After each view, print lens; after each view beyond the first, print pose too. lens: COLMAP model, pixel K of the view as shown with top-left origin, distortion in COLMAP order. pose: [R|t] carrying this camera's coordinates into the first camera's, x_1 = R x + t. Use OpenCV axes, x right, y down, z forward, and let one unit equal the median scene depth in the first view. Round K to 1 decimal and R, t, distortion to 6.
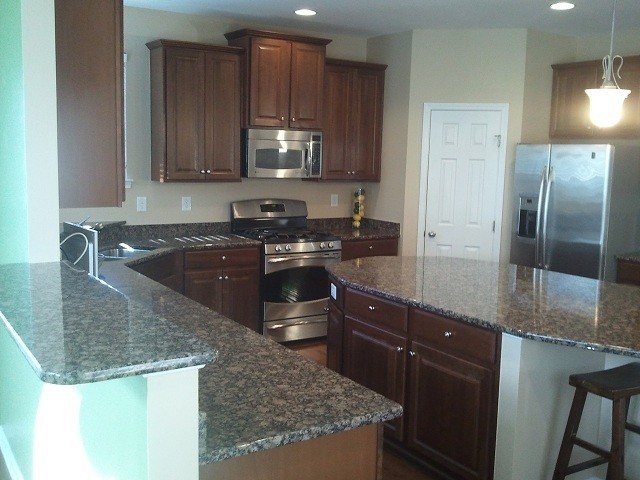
lens RADIAL K [[687.4, 0, 321.2], [0, 687.4, 239.9], [0, 0, 1]] dist [-0.041191, 0.000000]
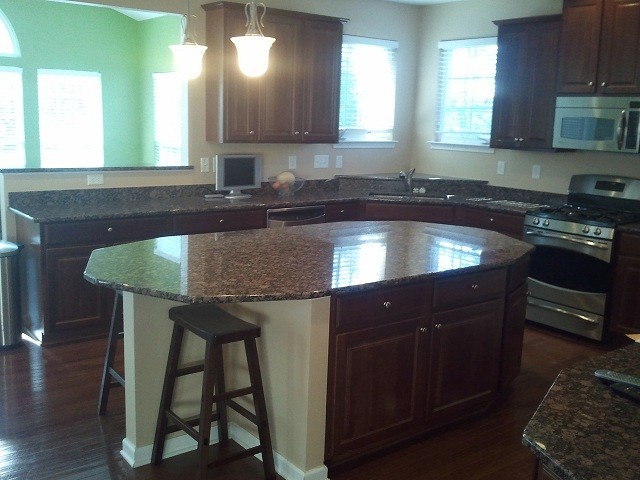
lens RADIAL K [[687.4, 0, 321.4], [0, 687.4, 239.9], [0, 0, 1]] dist [-0.041191, 0.000000]
pose [[0.097281, 0.154818, -0.983142, 0.825505], [-0.154029, 0.978267, 0.138810, -0.046604], [0.983266, 0.137929, 0.119014, 0.579676]]
